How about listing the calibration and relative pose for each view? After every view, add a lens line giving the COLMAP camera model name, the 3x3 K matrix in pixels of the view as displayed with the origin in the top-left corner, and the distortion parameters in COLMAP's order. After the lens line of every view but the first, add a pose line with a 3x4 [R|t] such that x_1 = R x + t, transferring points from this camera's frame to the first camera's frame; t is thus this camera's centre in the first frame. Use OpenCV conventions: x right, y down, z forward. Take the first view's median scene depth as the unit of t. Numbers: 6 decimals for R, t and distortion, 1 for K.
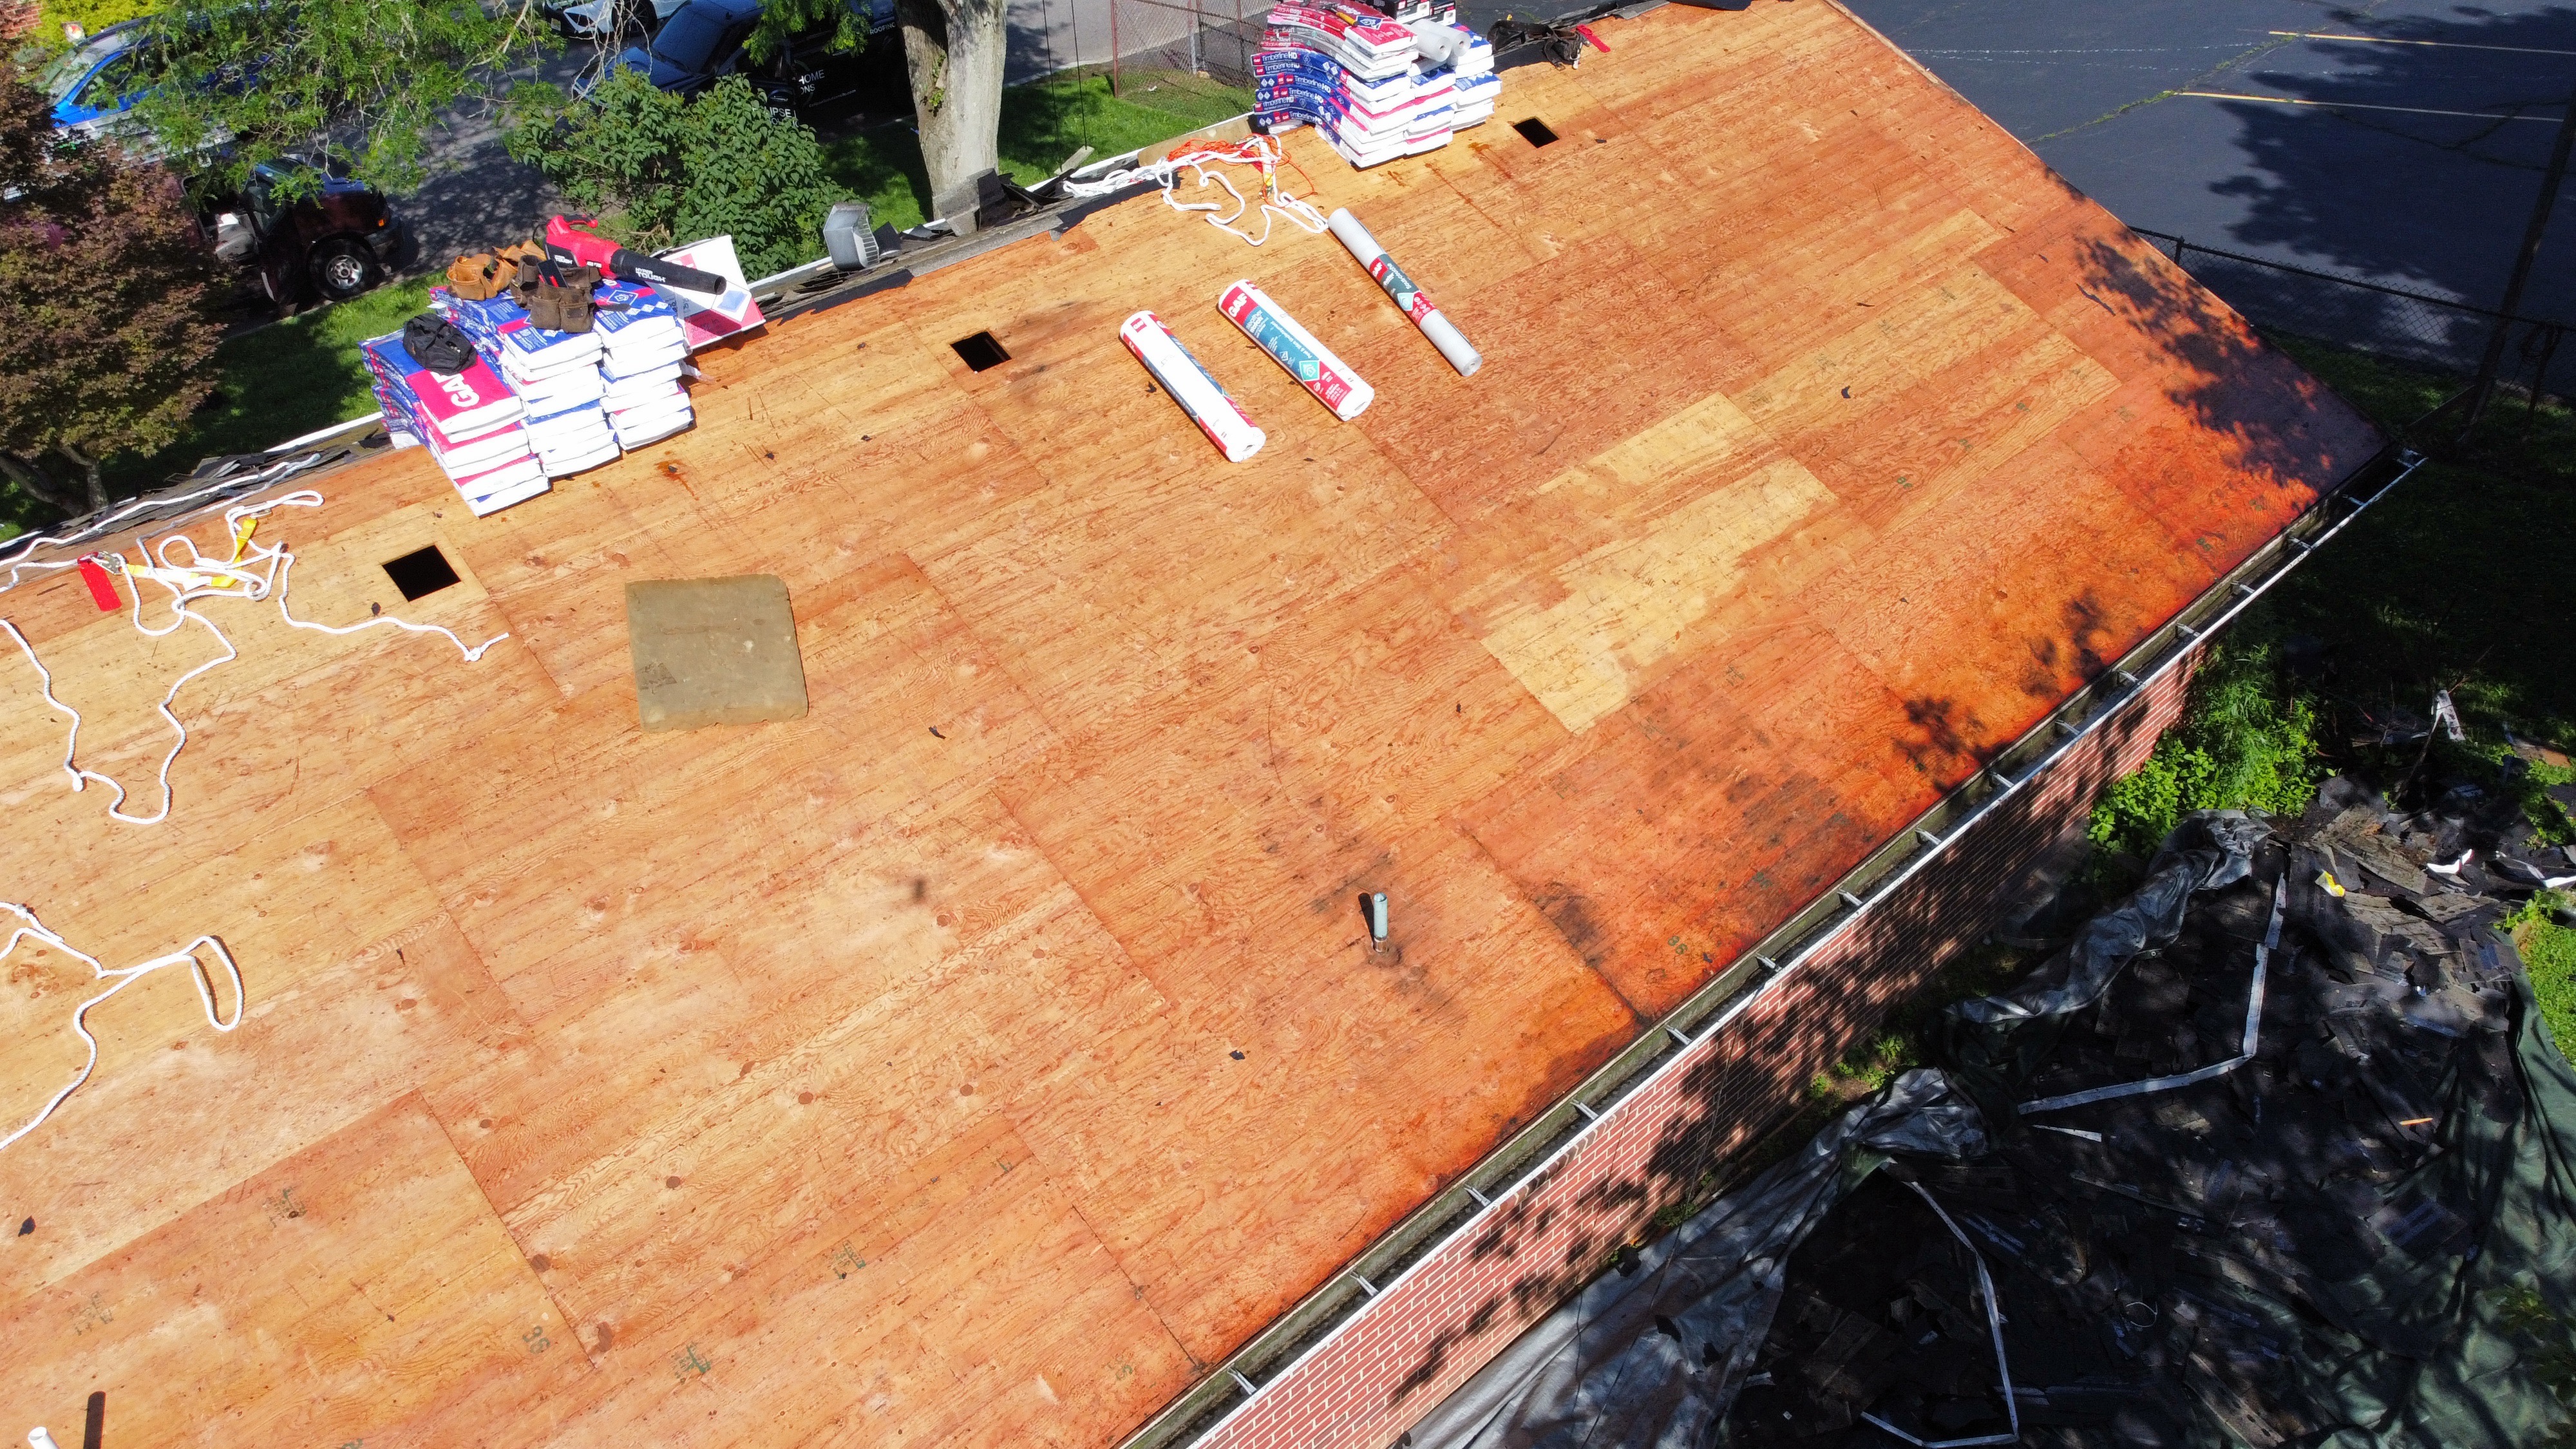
lens RADIAL K [[1911.3, 0, 1293.2], [0, 1911.3, 729.9], [0, 0, 1]] dist [-0.001570, 0.001745]
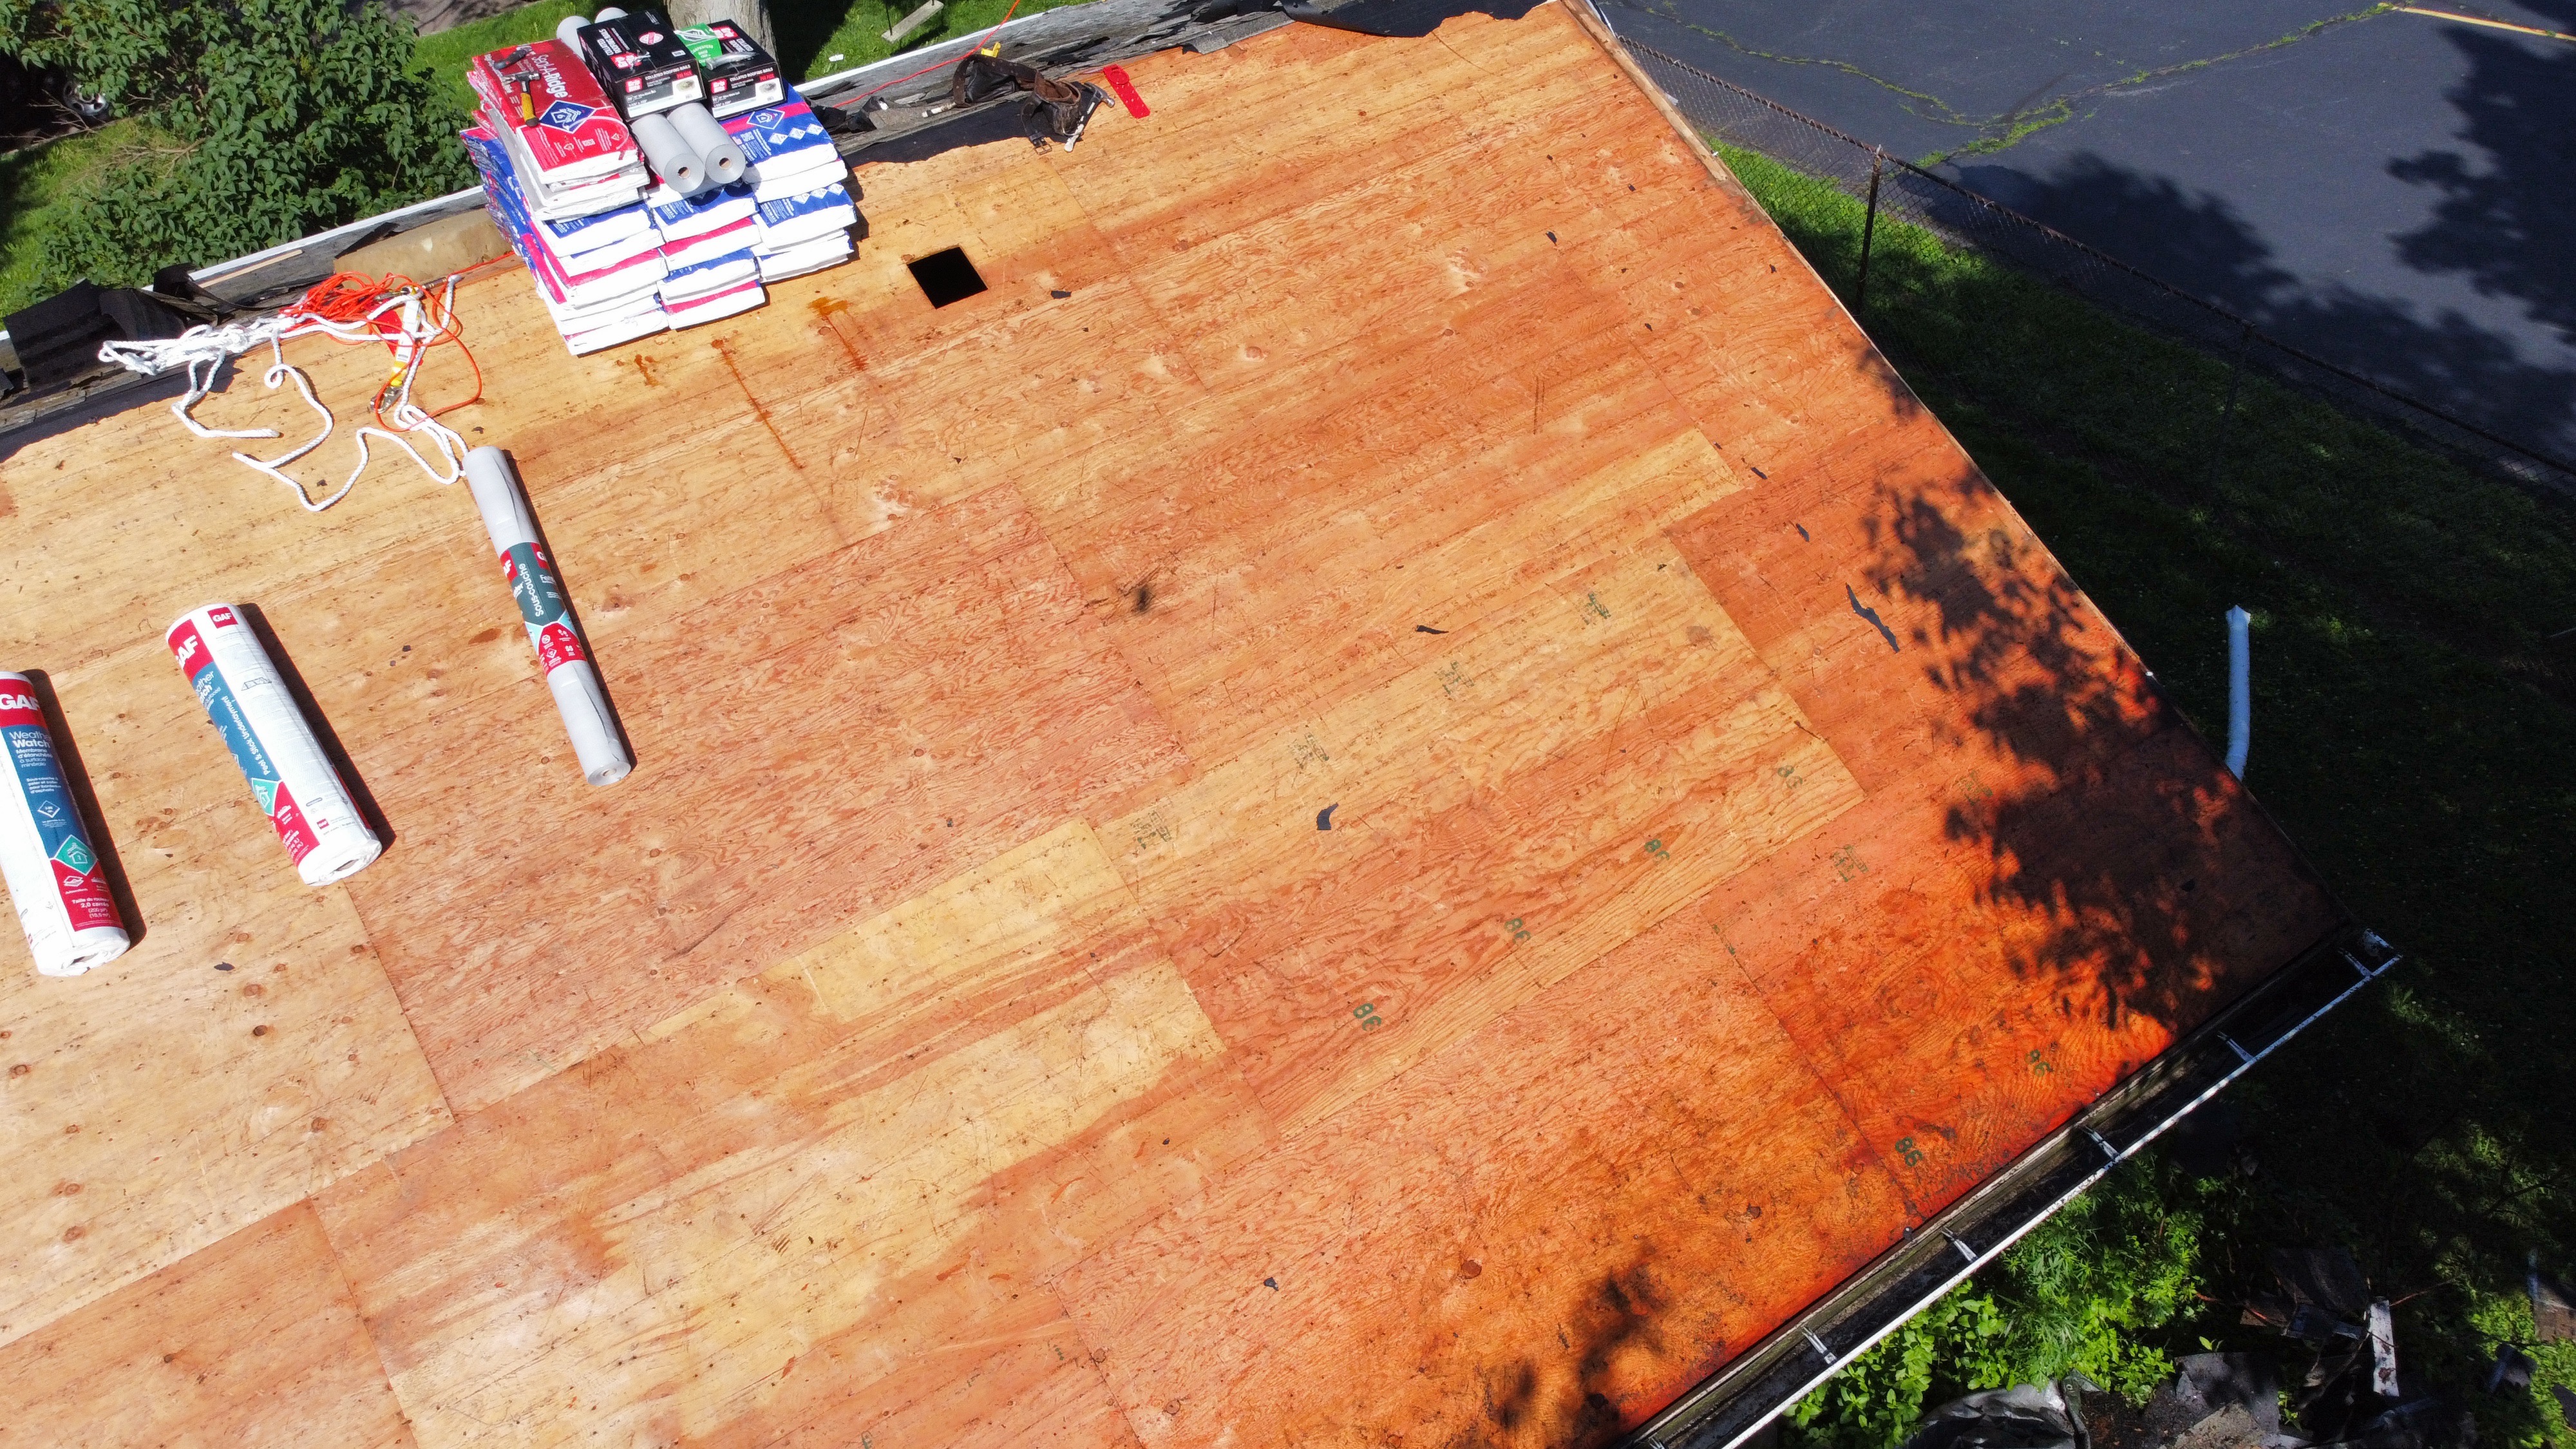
lens RADIAL K [[1911.3, 0, 1283.6], [0, 1911.3, 717.6], [0, 0, 1]] dist [-0.001570, 0.001745]
pose [[0.988617, 0.103706, -0.108999, 0.328156], [-0.088353, 0.986580, 0.137311, -0.278773], [0.121777, -0.126118, 0.984512, 0.412106]]
